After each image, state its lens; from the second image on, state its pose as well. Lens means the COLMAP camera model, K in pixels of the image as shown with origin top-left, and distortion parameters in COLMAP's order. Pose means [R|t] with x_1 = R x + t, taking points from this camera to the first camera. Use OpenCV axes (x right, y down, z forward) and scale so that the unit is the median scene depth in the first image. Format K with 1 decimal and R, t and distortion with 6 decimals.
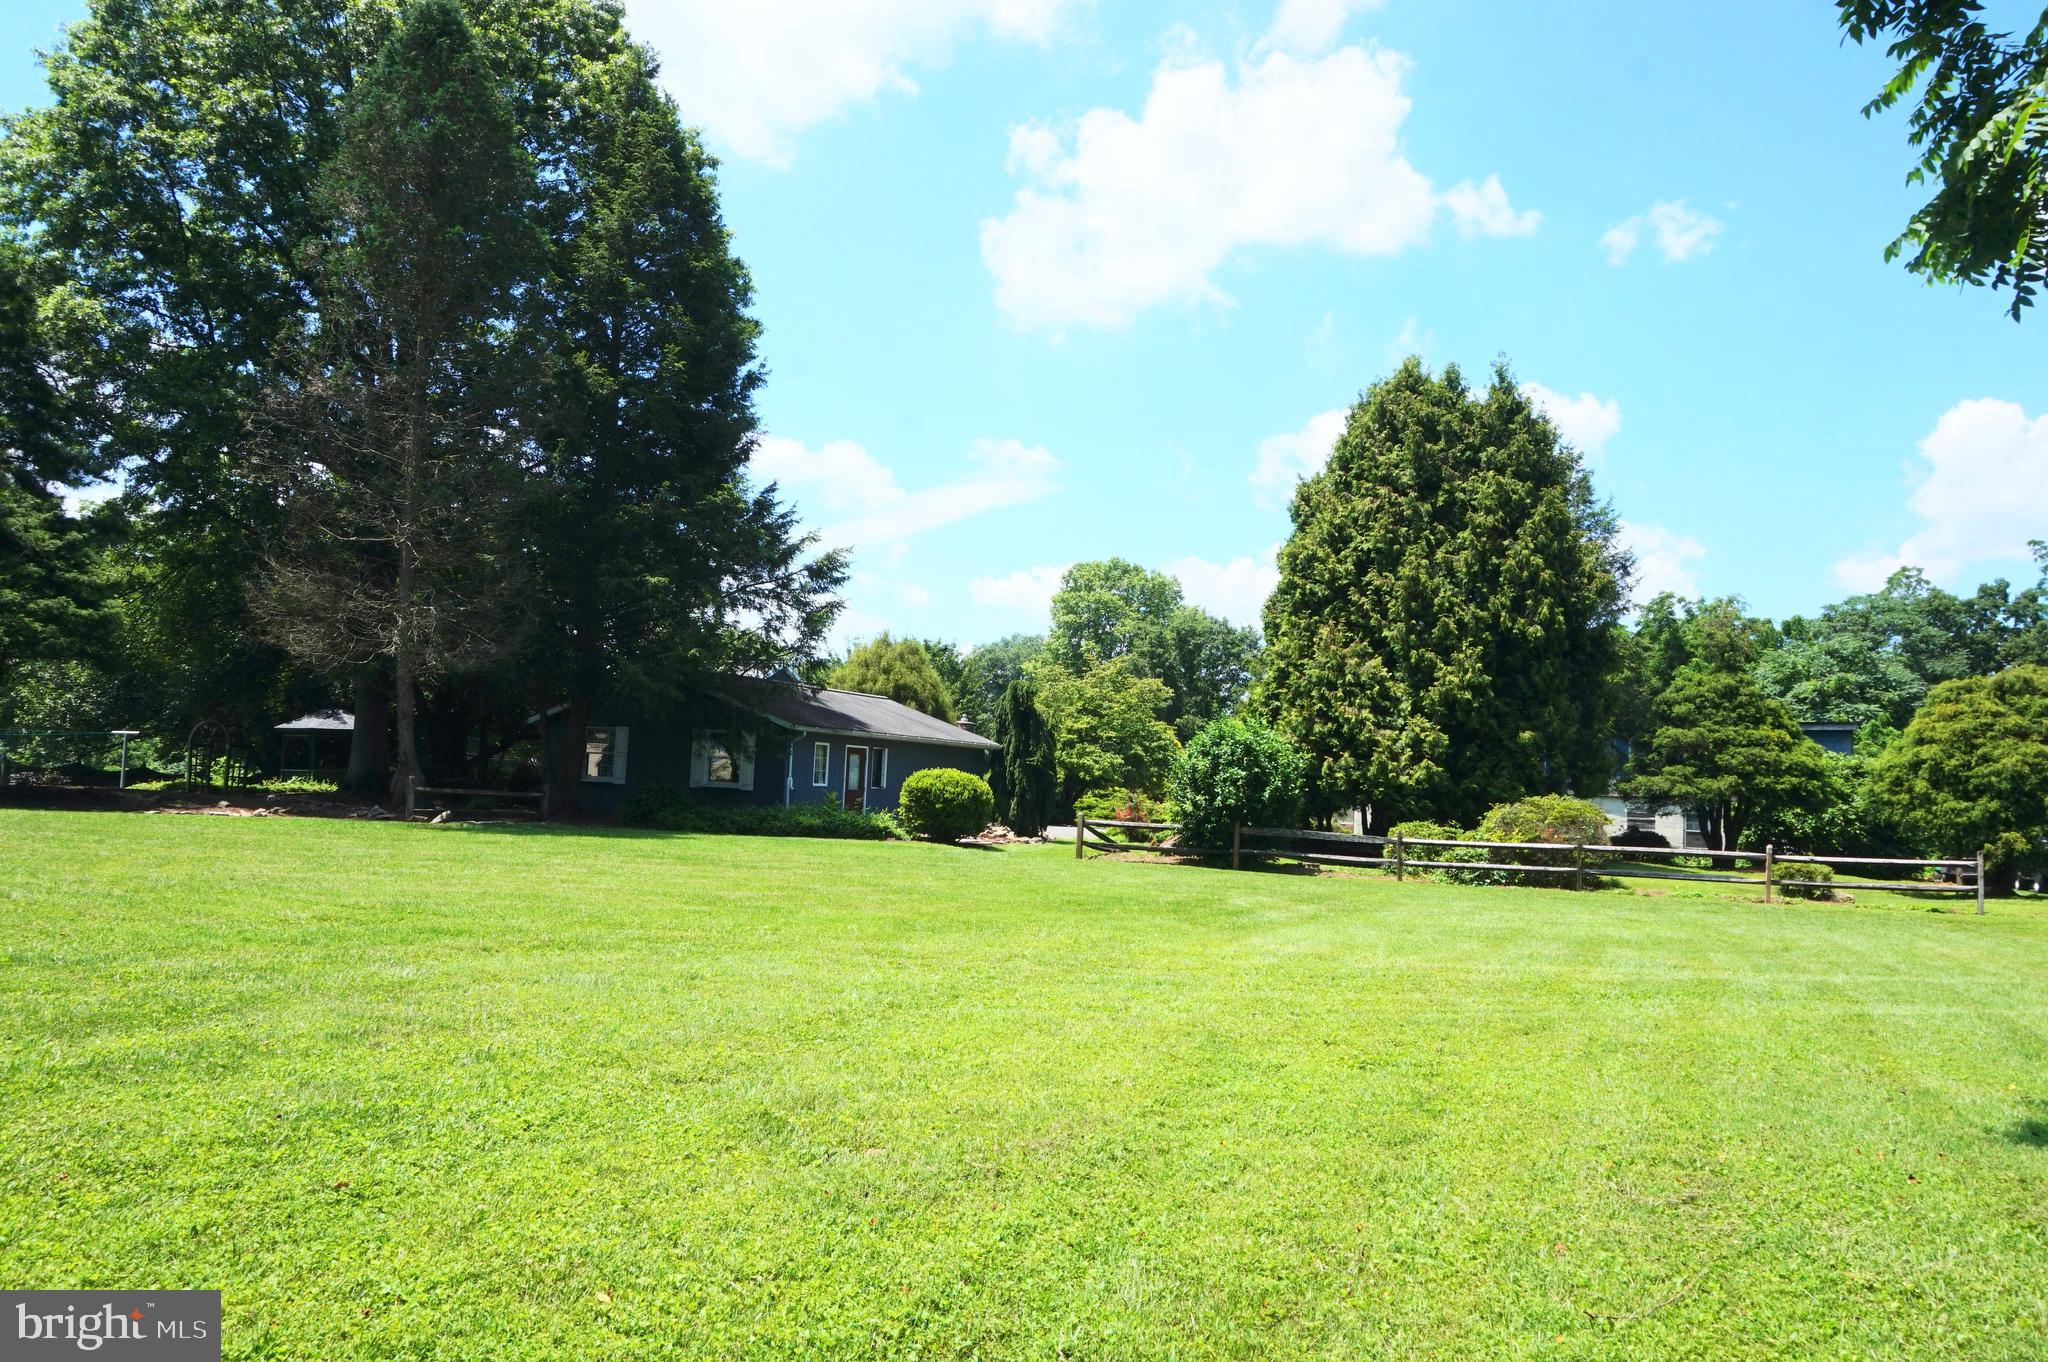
lens RADIAL K [[1369.3, 0, 1025.7], [0, 1369.3, 664.0], [0, 0, 1]] dist [-0.052359, 0.034326]
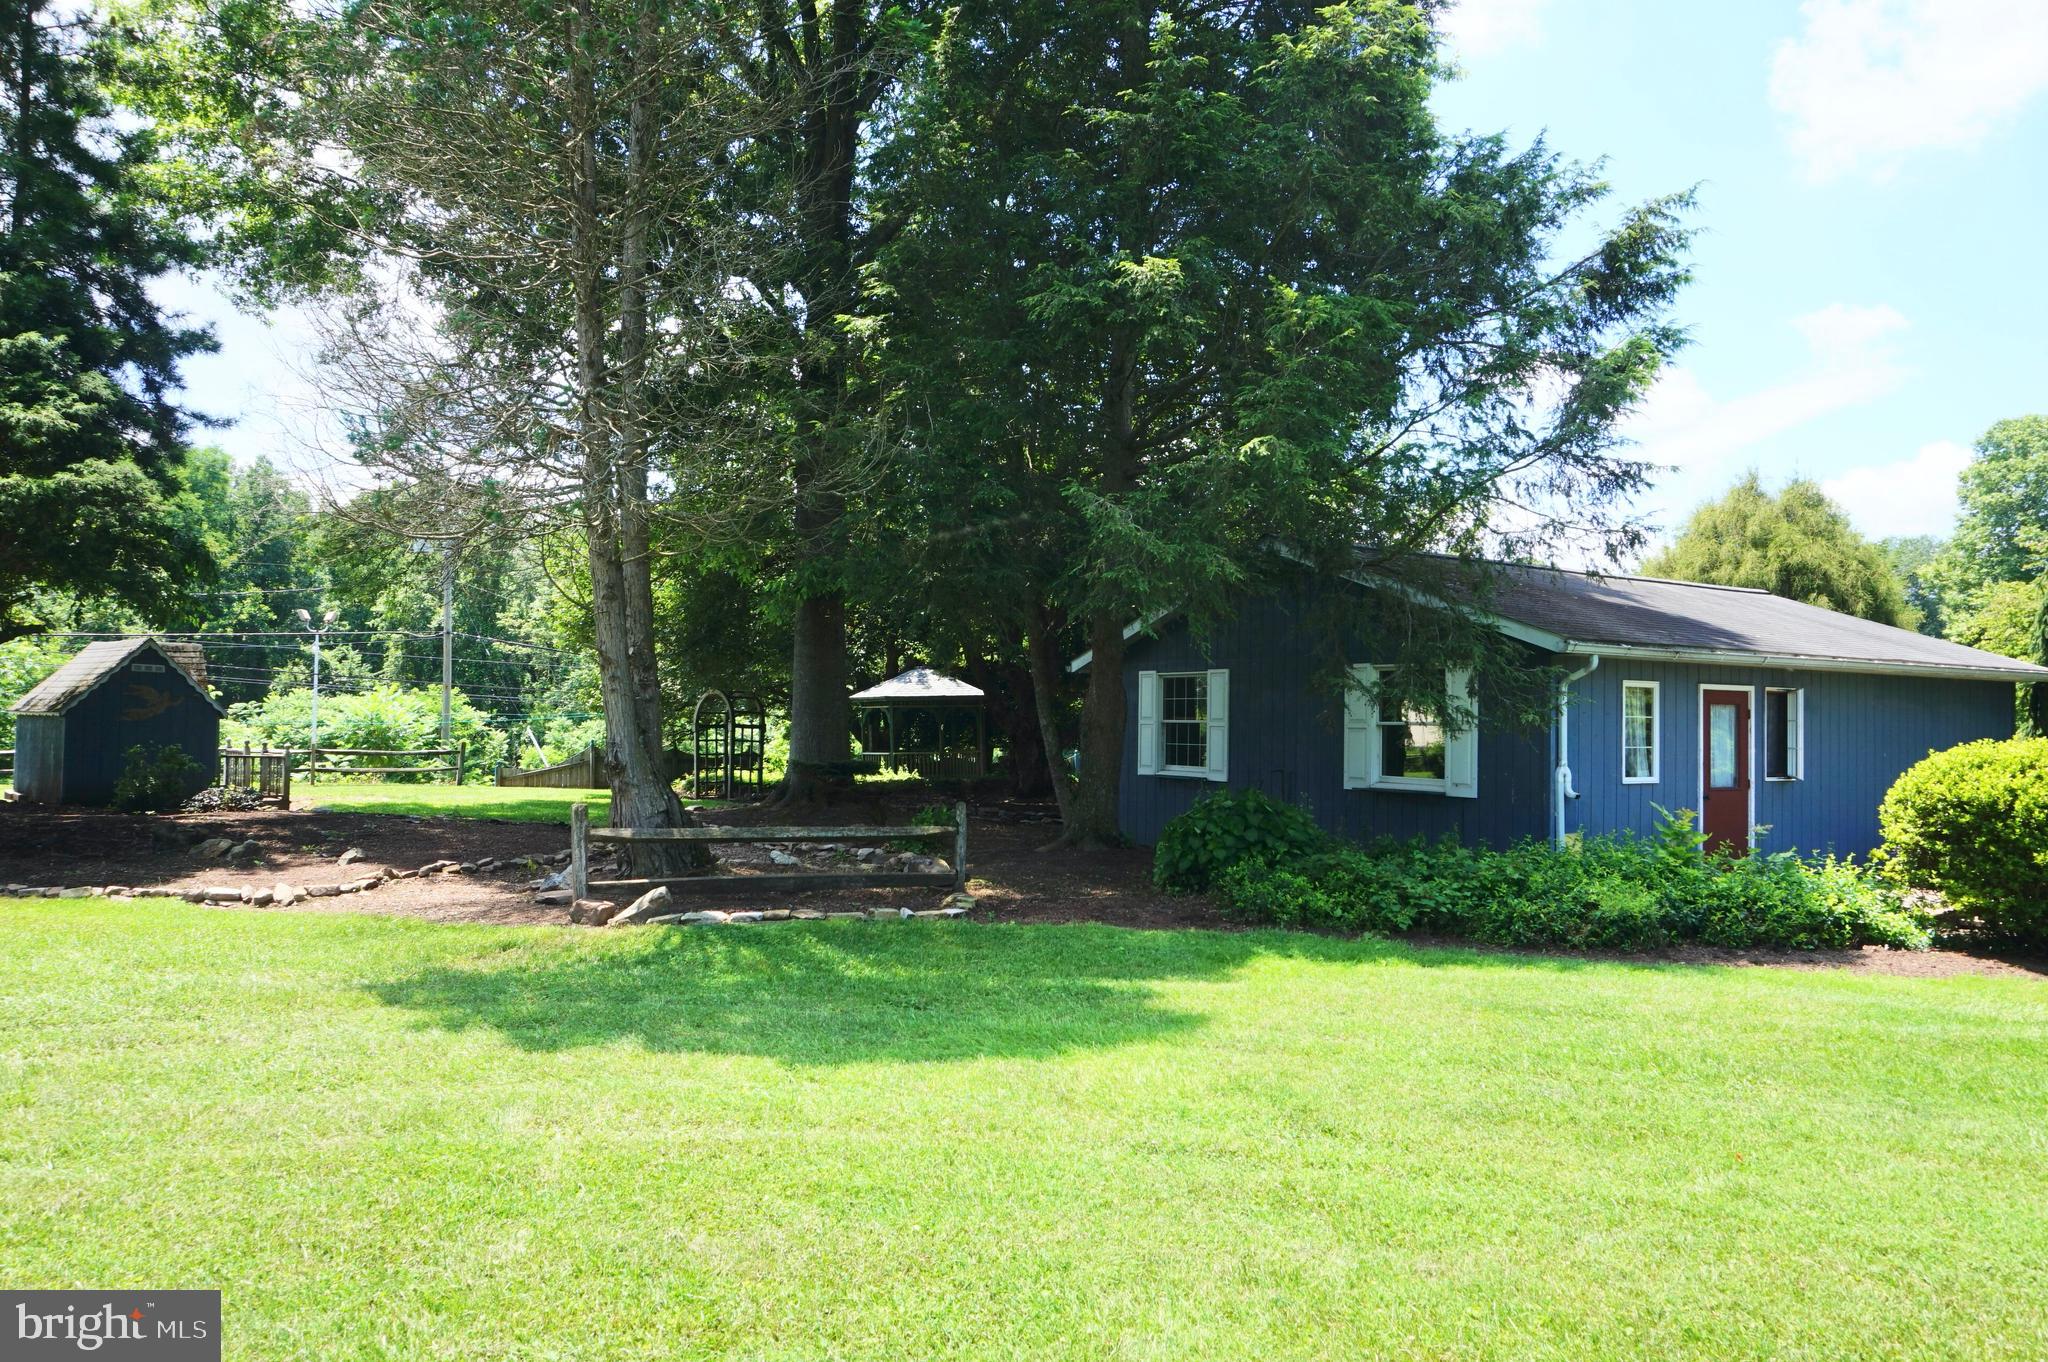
lens RADIAL K [[1369.3, 0, 1015.0], [0, 1369.3, 680.2], [0, 0, 1]] dist [-0.052359, 0.034326]
pose [[0.840052, -0.044362, -0.540689, -0.083479], [0.068788, 0.997317, 0.025046, 0.032874], [0.538127, -0.058233, 0.840850, 0.535124]]
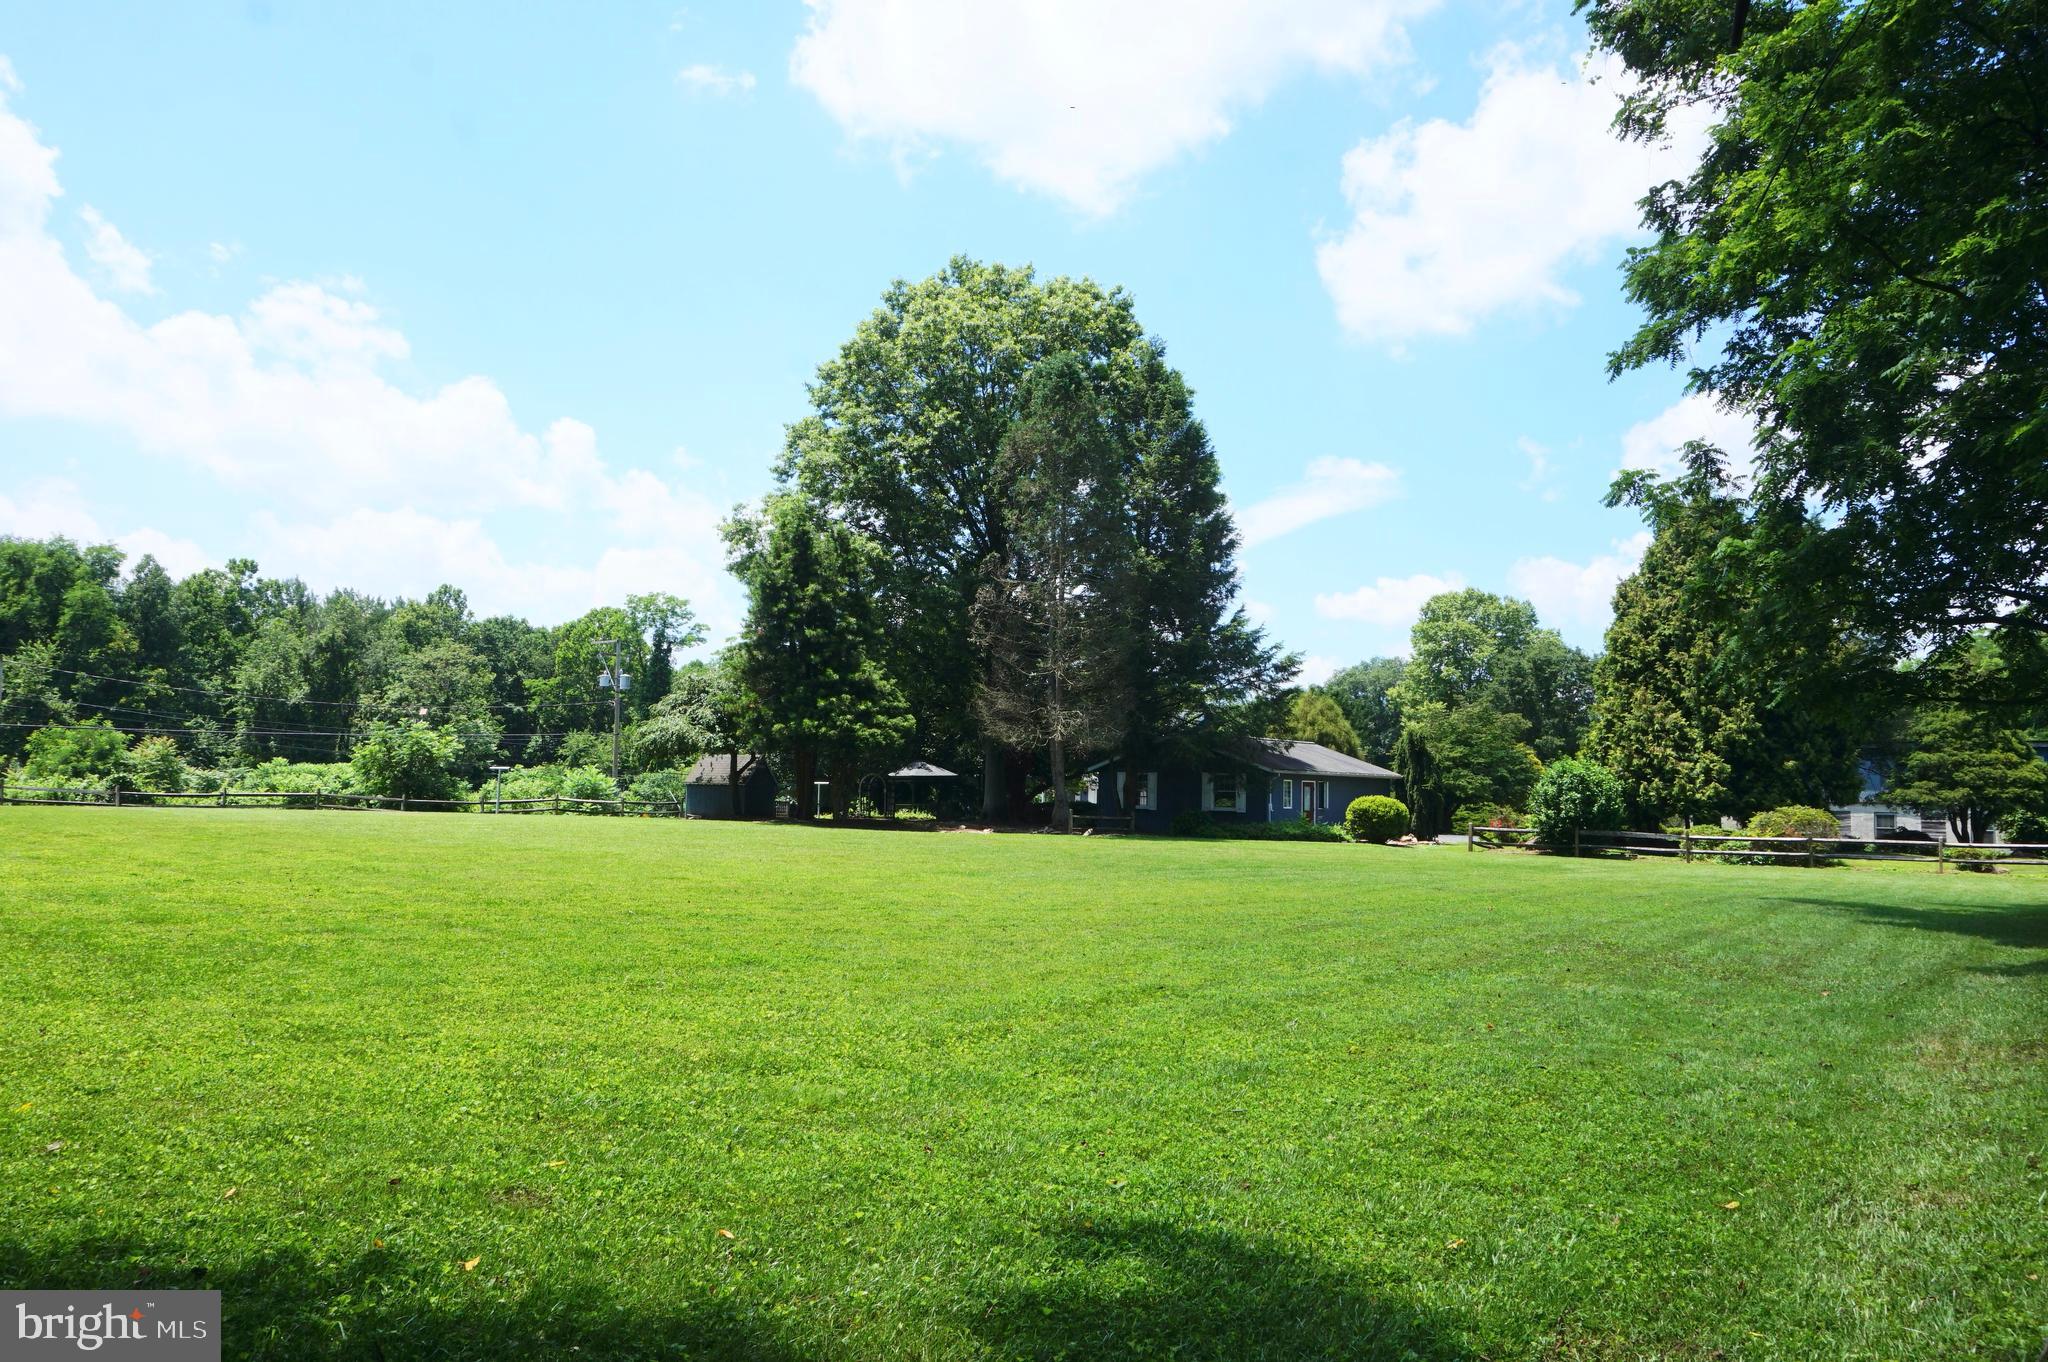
lens RADIAL K [[1369.3, 0, 1021.3], [0, 1369.3, 673.7], [0, 0, 1]] dist [-0.052359, 0.034326]
pose [[0.967523, -0.042063, -0.249259, -0.051945], [0.040775, 0.999115, -0.010329, -0.055627], [0.249473, -0.000170, 0.968382, -0.533470]]
